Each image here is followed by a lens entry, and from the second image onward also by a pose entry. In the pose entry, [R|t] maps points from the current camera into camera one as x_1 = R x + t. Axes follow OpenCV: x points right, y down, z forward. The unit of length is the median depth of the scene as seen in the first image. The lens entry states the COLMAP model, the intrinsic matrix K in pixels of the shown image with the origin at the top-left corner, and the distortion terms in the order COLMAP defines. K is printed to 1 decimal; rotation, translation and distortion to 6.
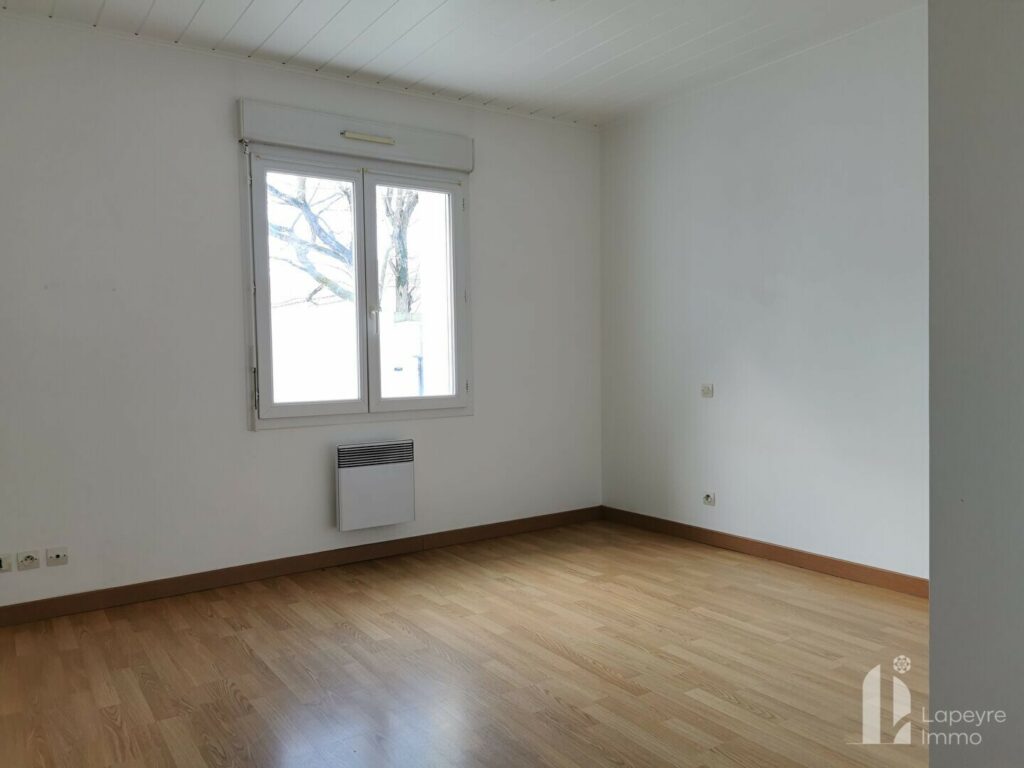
lens RADIAL K [[820.8, 0, 512.0], [0, 820.8, 384.0], [0, 0, 1]] dist [-0.002493, 0.000989]
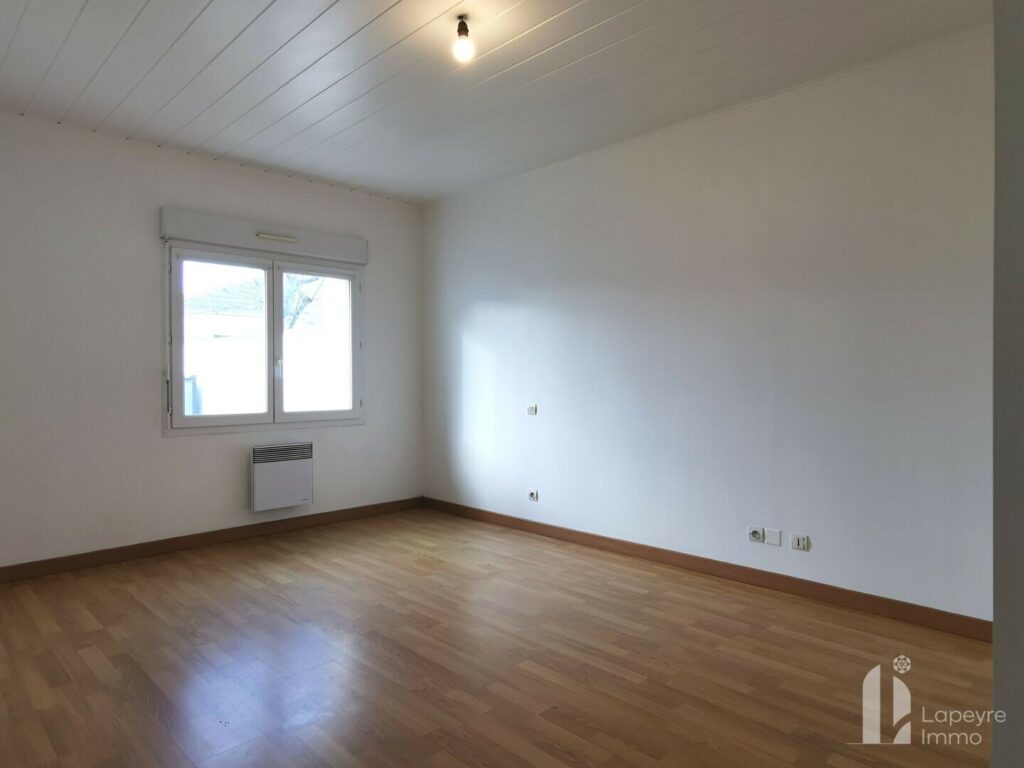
lens RADIAL K [[658.6, 0, 512.0], [0, 658.6, 384.0], [0, 0, 1]] dist [-0.004460, -0.001339]
pose [[0.992131, 0.025701, 0.122536, 0.079644], [-0.025001, 0.999661, -0.007245, -0.031205], [-0.122680, 0.004124, 0.992438, -0.115670]]
